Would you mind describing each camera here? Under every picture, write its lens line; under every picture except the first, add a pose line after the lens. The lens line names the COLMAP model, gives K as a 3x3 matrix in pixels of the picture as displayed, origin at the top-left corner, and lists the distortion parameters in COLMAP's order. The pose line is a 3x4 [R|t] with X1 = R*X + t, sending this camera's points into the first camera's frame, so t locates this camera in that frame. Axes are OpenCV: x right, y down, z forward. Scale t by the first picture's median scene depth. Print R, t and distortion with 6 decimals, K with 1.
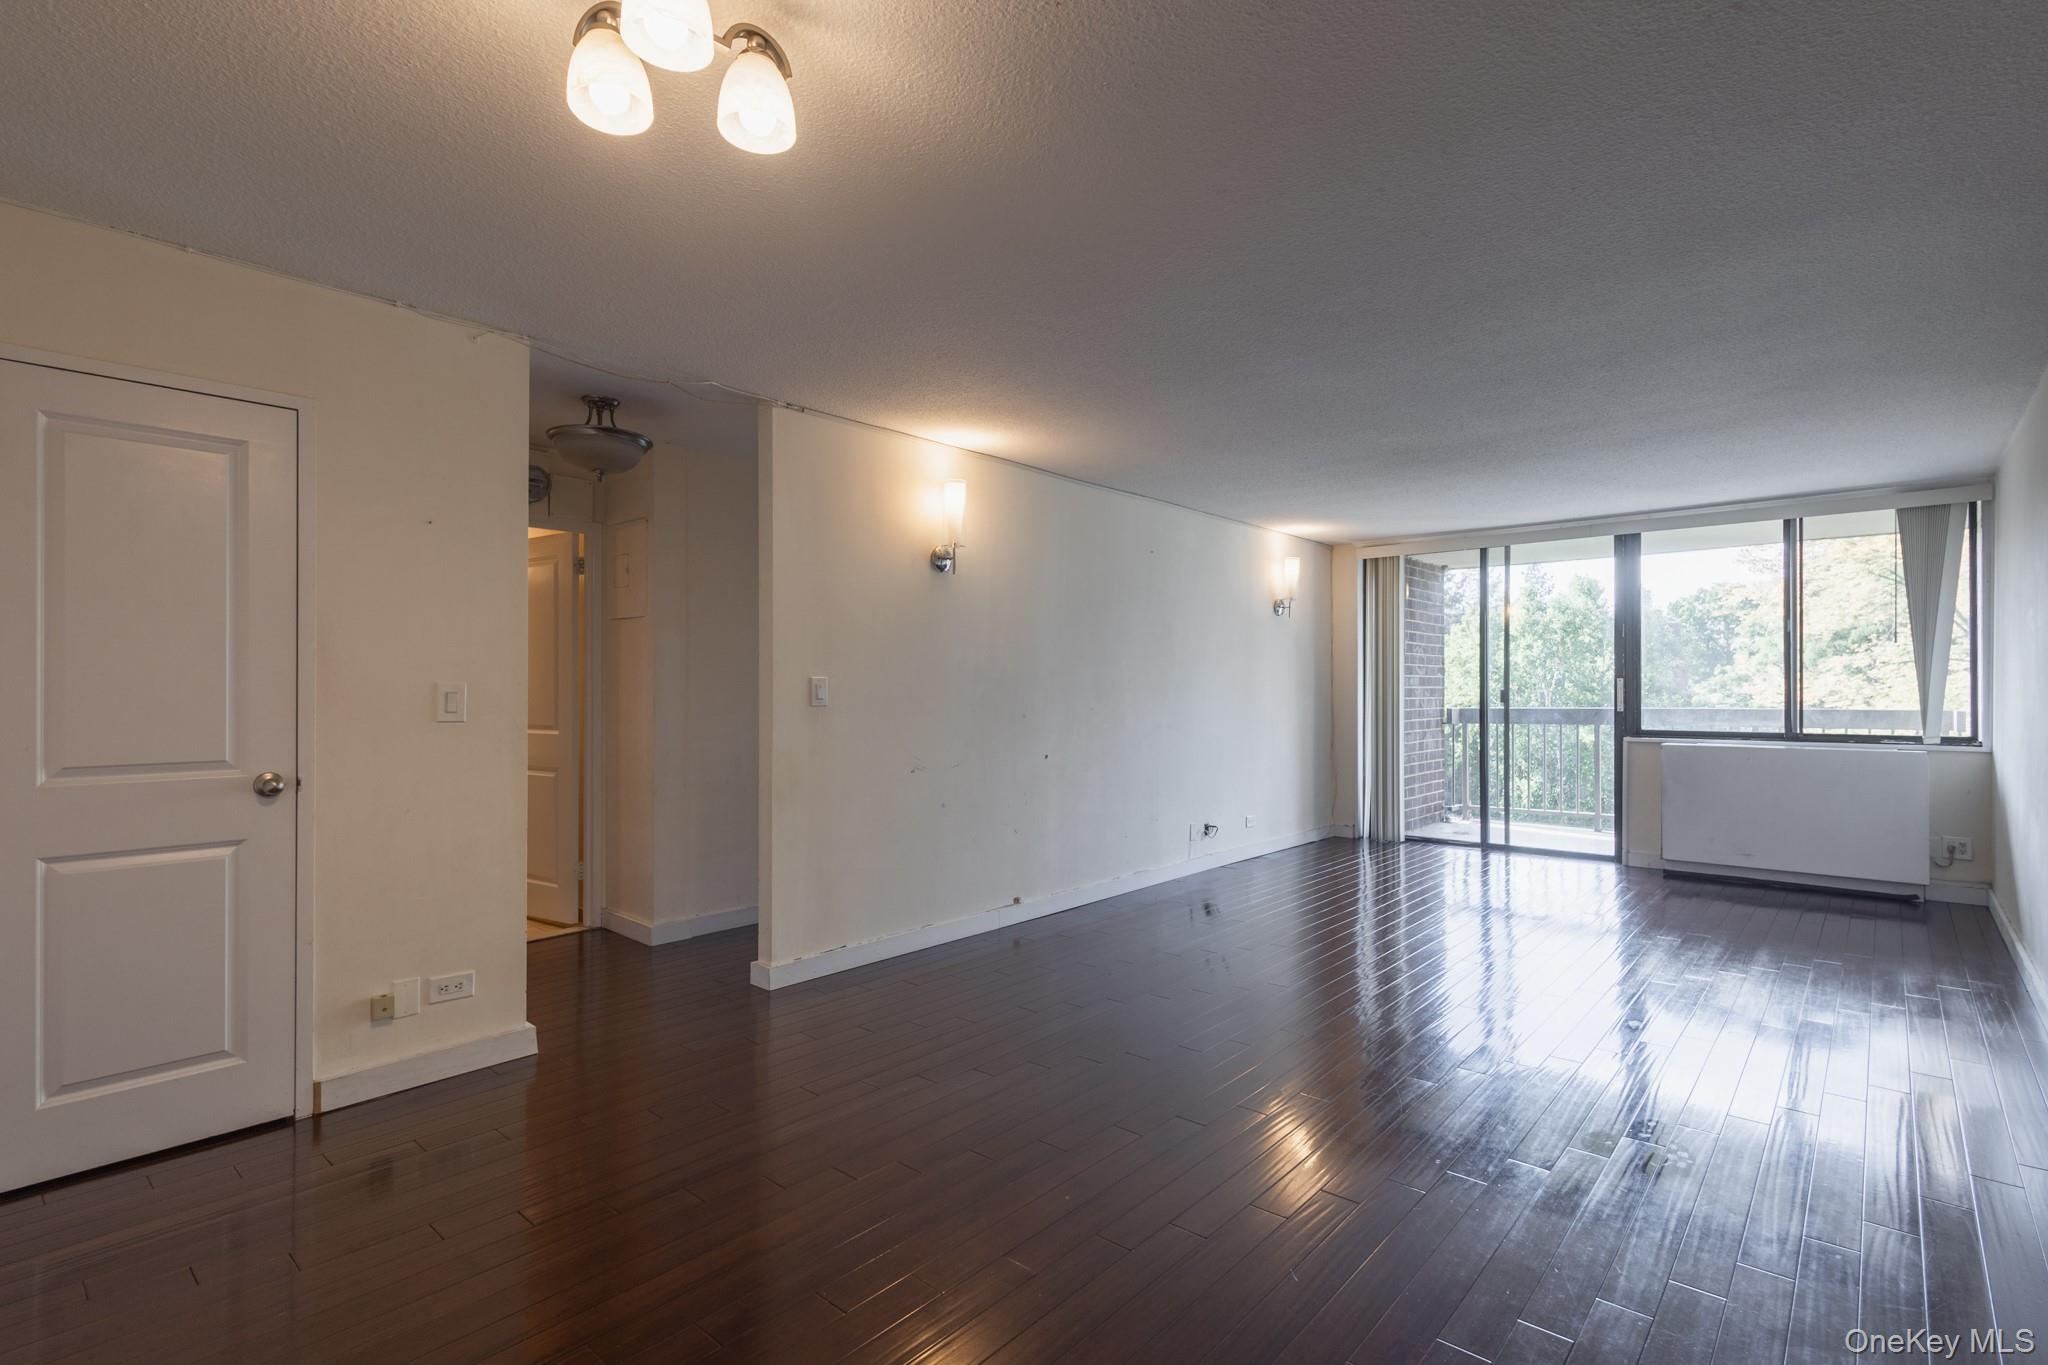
lens RADIAL K [[971.8, 0, 1031.2], [0, 971.8, 689.4], [0, 0, 1]] dist [0.018859, -0.004170]
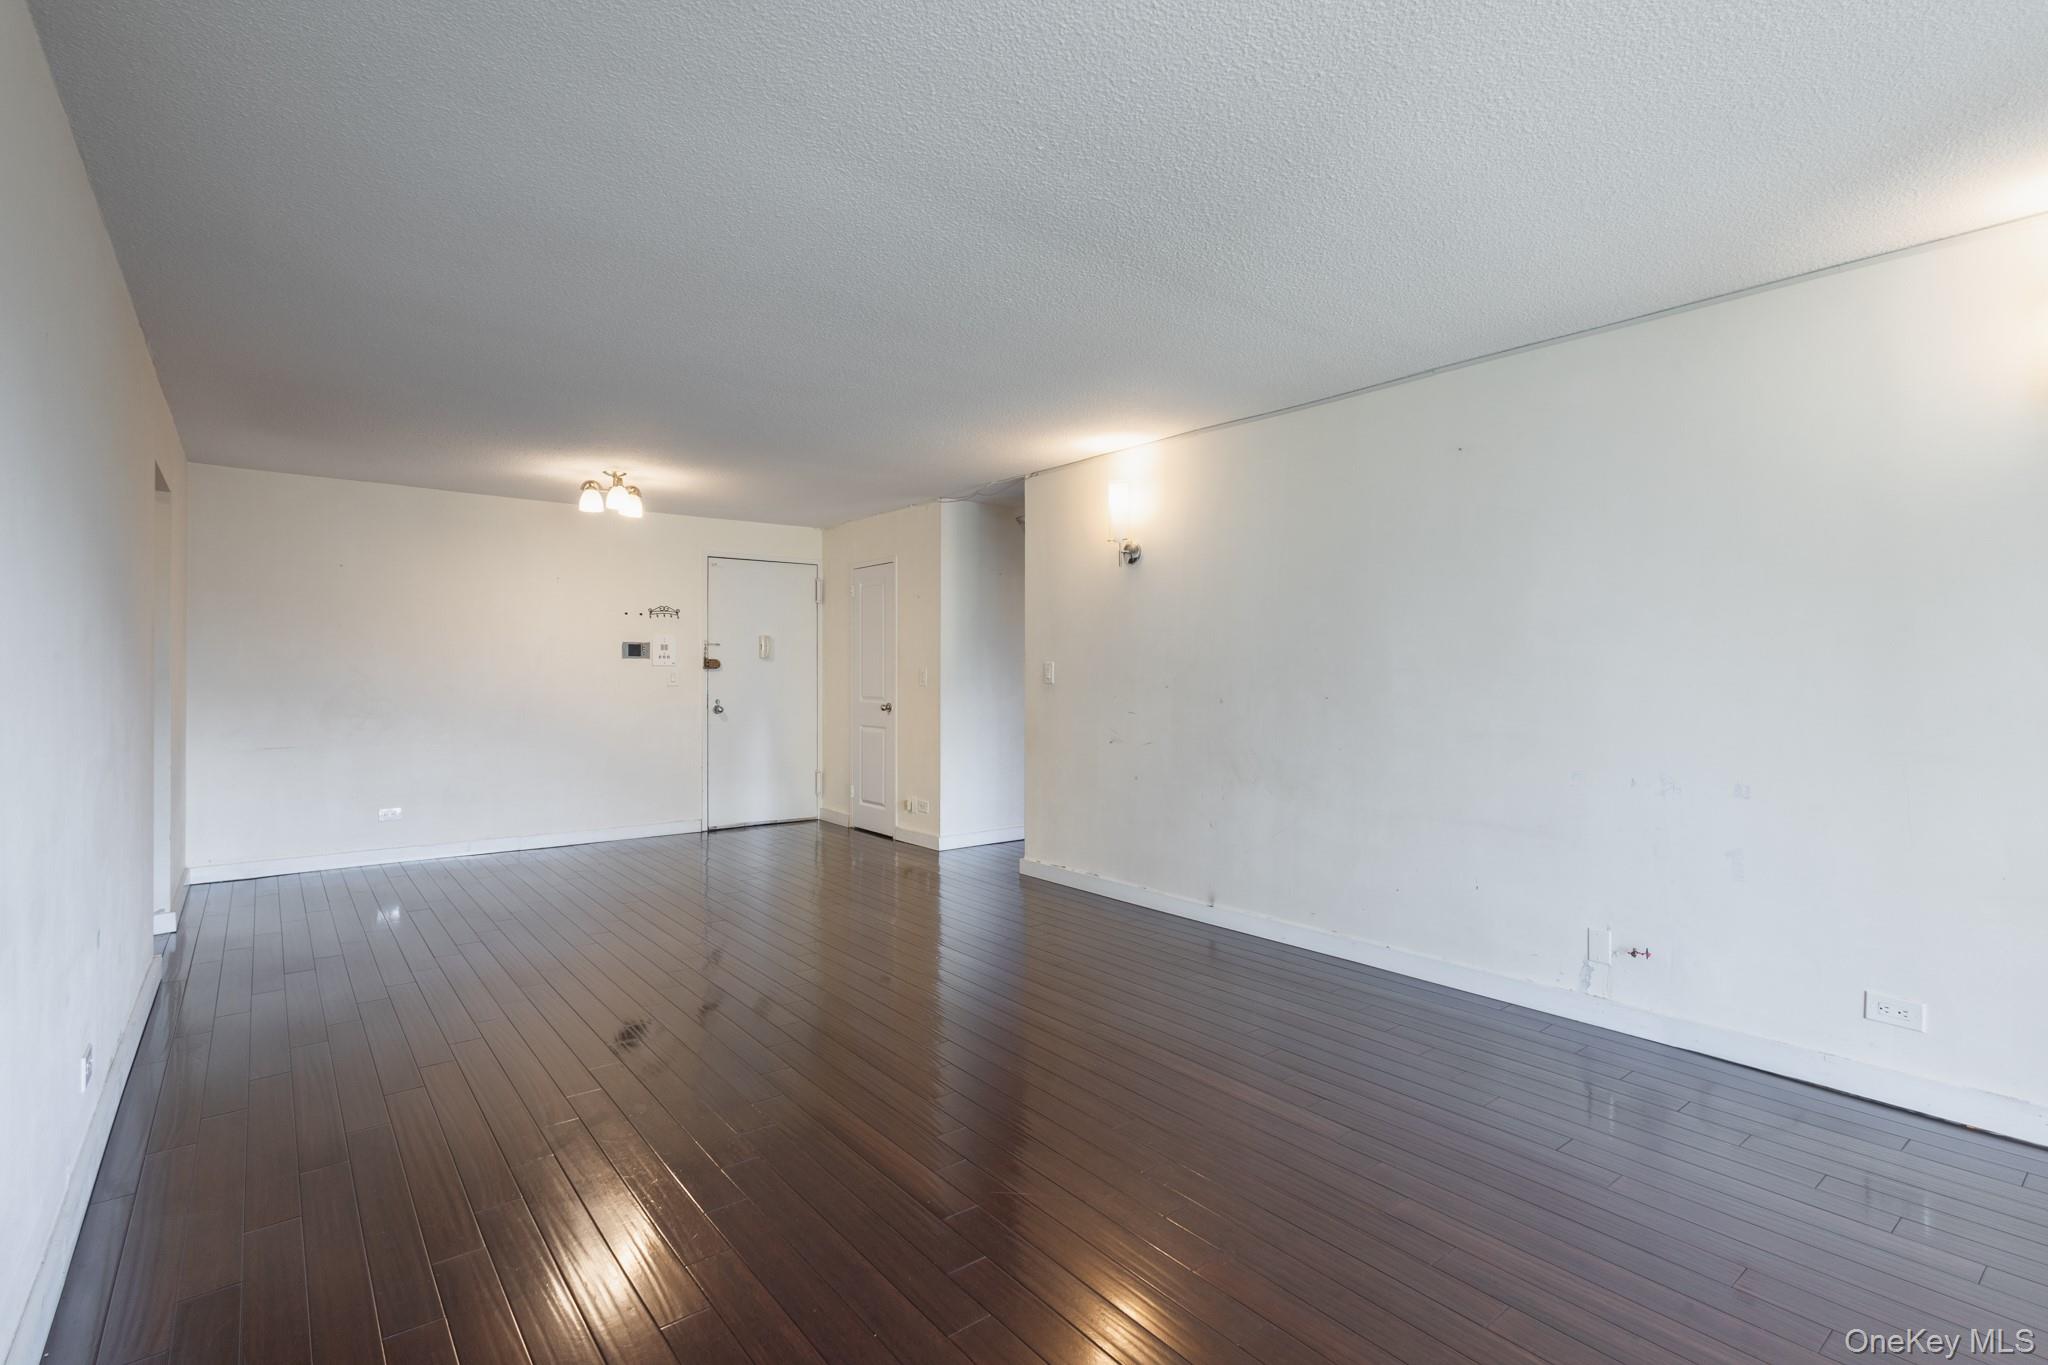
lens RADIAL K [[971.8, 0, 1022.7], [0, 971.8, 673.5], [0, 0, 1]] dist [0.018859, -0.004170]
pose [[-0.195563, -0.001262, -0.980690, 1.141160], [-0.000232, 0.999999, -0.001240, 0.004798], [0.980691, -0.000015, -0.195563, 1.241131]]
